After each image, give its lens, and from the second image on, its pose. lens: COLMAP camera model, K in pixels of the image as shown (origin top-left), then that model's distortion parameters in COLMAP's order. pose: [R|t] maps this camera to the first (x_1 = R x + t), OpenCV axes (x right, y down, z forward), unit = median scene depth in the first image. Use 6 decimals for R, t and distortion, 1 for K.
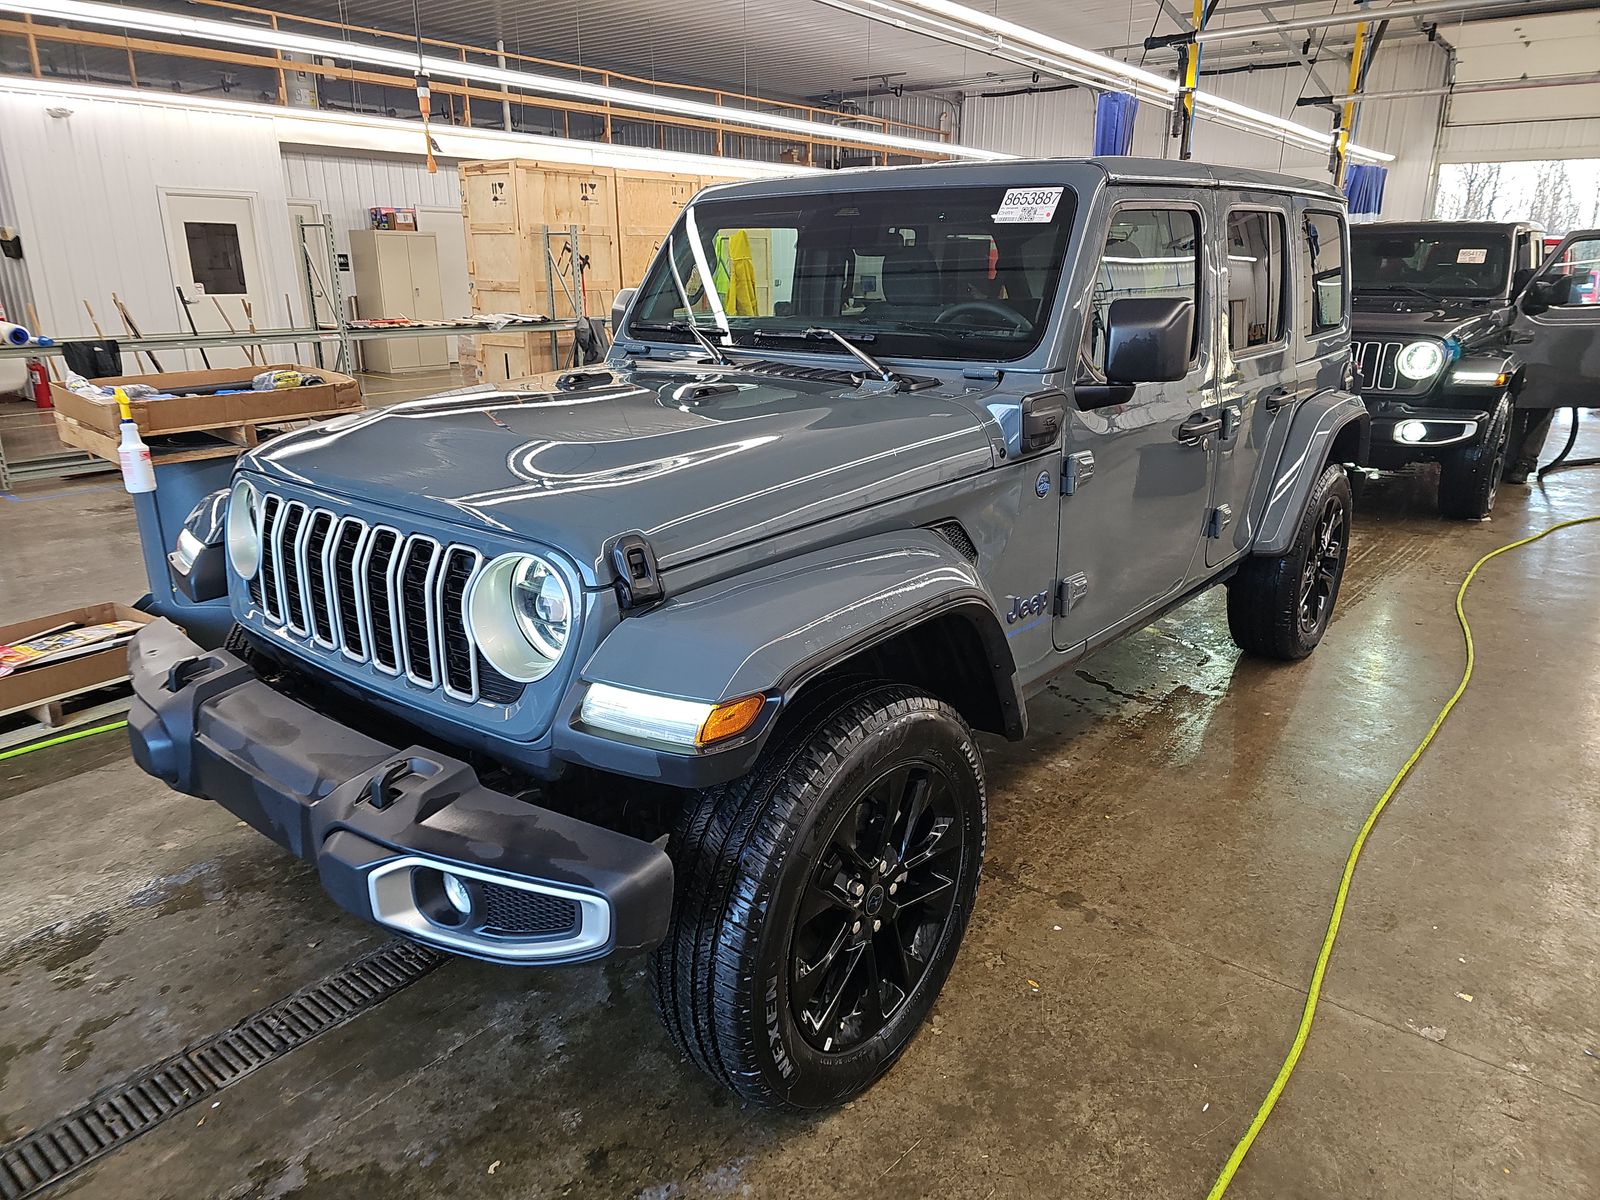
lens RADIAL K [[1063.7, 0, 796.9], [0, 1063.7, 596.3], [0, 0, 1]] dist [0.036254, -0.023097]
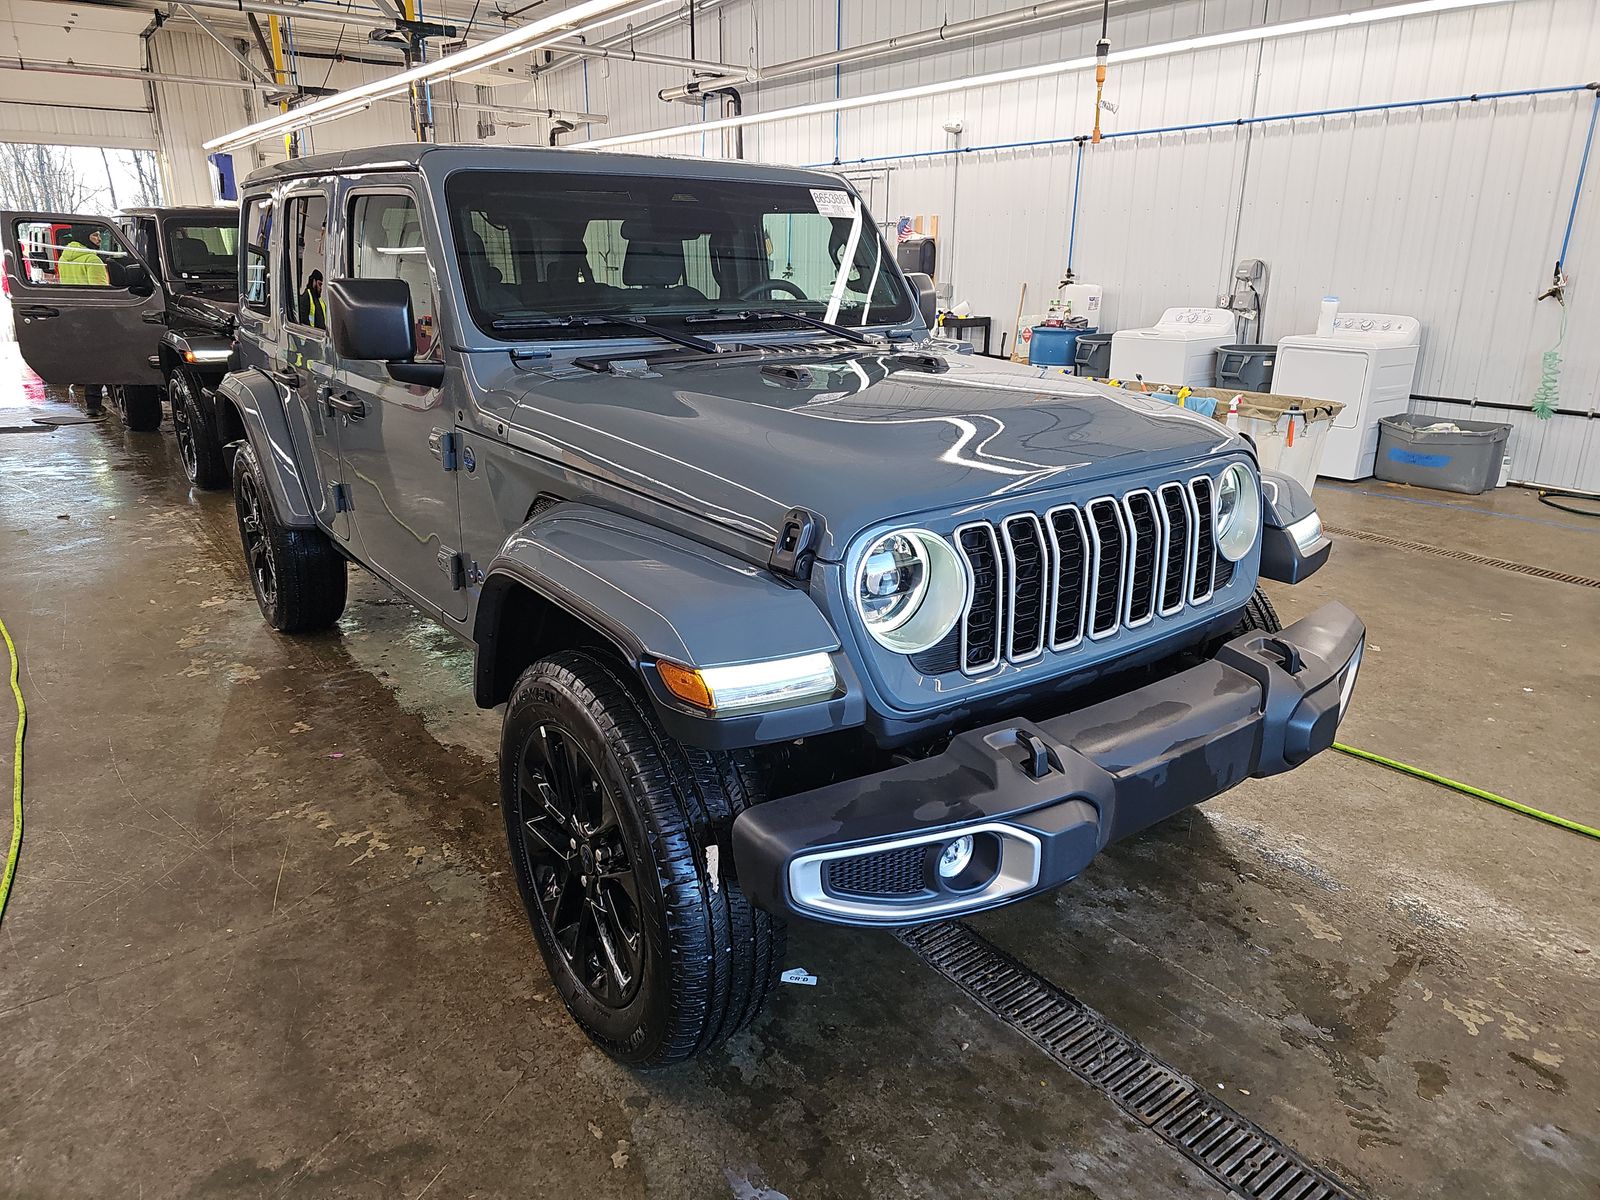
lens RADIAL K [[1063.7, 0, 796.6], [0, 1063.7, 594.0], [0, 0, 1]] dist [0.036254, -0.023097]
pose [[0.243553, -0.297884, 0.923010, -1.131922], [0.288045, 0.930944, 0.224438, -0.234220], [-0.926127, 0.211206, 0.312538, 0.759598]]
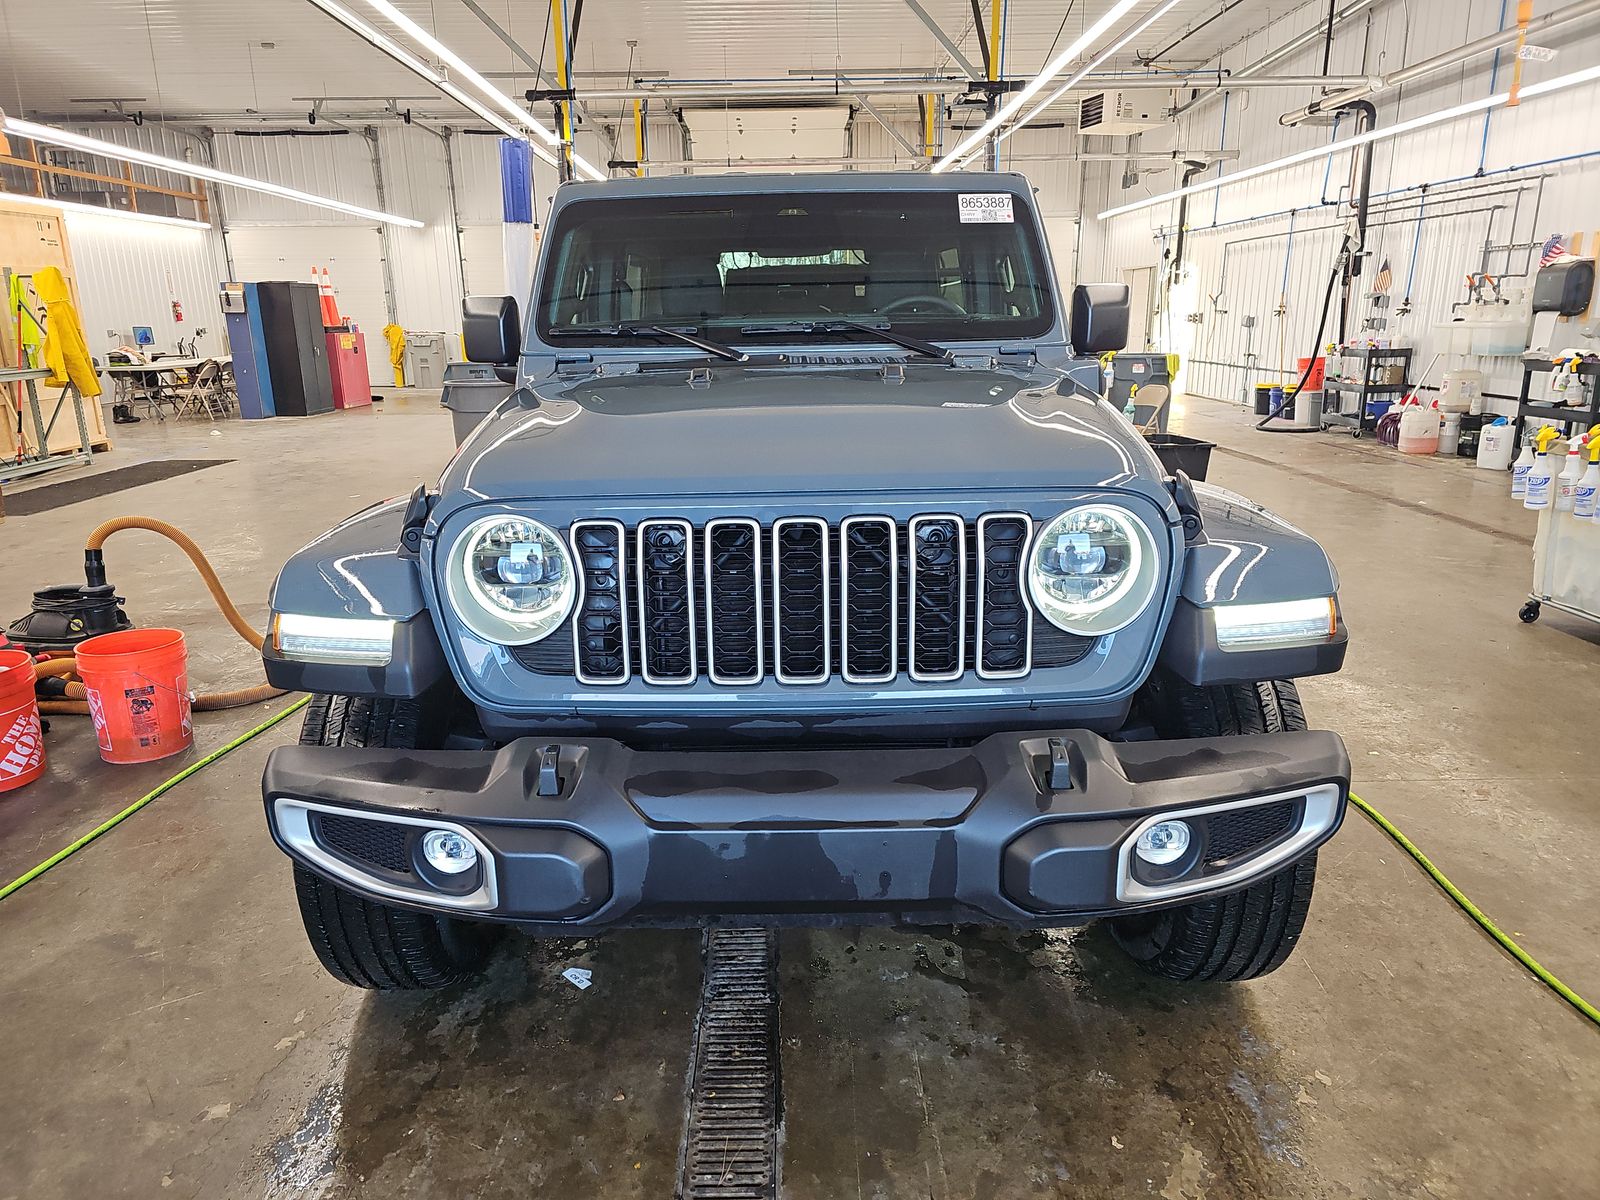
lens RADIAL K [[1063.7, 0, 785.1], [0, 1063.7, 601.7], [0, 0, 1]] dist [0.036254, -0.023097]
pose [[0.779806, -0.178981, 0.599890, -0.741141], [0.205308, 0.978377, 0.025022, -0.024464], [-0.591397, 0.103650, 0.799691, 0.256021]]
